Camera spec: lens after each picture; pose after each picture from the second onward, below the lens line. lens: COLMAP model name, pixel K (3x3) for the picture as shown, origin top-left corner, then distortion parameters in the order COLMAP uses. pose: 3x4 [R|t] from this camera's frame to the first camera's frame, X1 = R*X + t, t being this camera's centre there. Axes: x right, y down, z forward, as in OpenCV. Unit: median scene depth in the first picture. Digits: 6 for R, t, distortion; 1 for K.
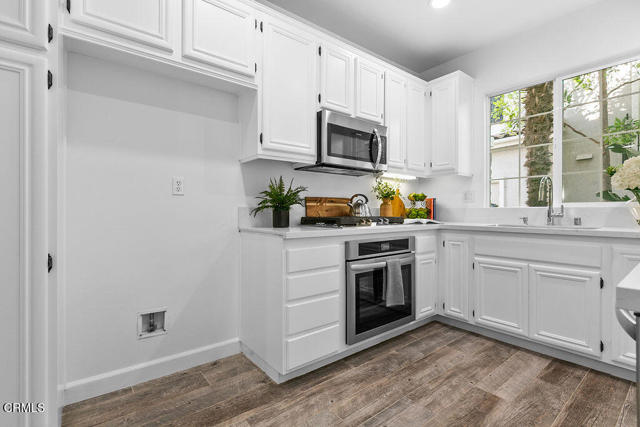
lens RADIAL K [[302.3, 0, 322.3], [0, 302.3, 212.6], [0, 0, 1]] dist [-0.005503, -0.002130]
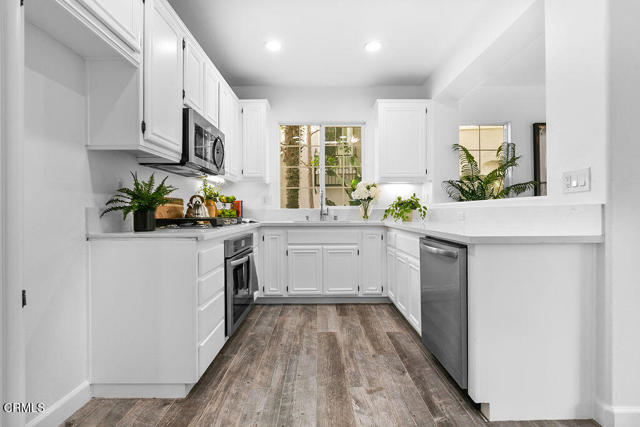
lens RADIAL K [[302.3, 0, 319.5], [0, 302.3, 211.5], [0, 0, 1]] dist [-0.005503, -0.002130]
pose [[0.610215, -0.003207, 0.792230, -0.528411], [0.008668, 0.999959, -0.002629, -0.000876], [-0.792189, 0.008472, 0.610217, 0.081661]]
